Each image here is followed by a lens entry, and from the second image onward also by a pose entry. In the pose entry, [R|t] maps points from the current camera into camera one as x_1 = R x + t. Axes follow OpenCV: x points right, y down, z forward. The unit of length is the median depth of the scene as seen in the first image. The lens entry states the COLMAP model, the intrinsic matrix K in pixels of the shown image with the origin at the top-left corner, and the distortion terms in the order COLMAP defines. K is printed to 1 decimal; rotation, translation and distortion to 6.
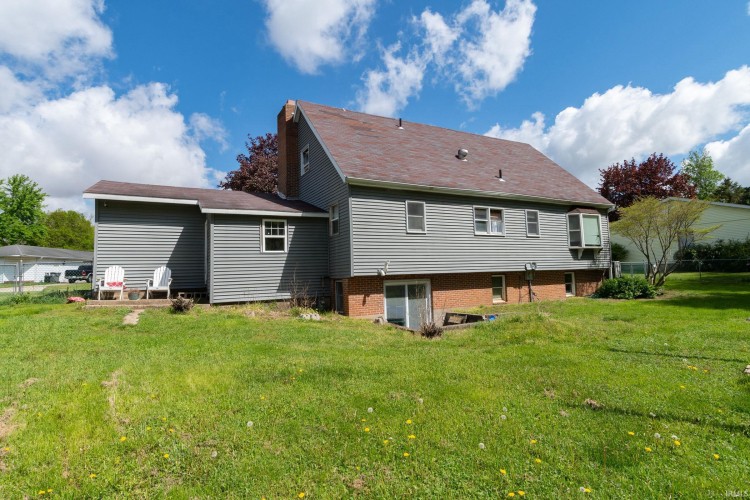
lens RADIAL K [[390.9, 0, 374.9], [0, 390.9, 261.6], [0, 0, 1]] dist [-0.002421, 0.000728]
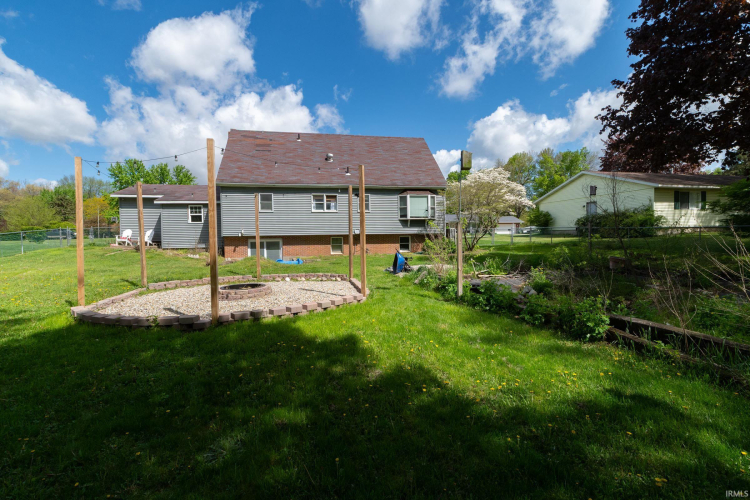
lens RADIAL K [[327.7, 0, 372.5], [0, 327.7, 247.6], [0, 0, 1]] dist [-0.004772, -0.000487]
pose [[0.960849, 0.024720, -0.275967, 0.740419], [-0.003625, 0.997048, 0.076690, -0.021753], [0.277048, -0.072687, 0.958103, -0.207175]]
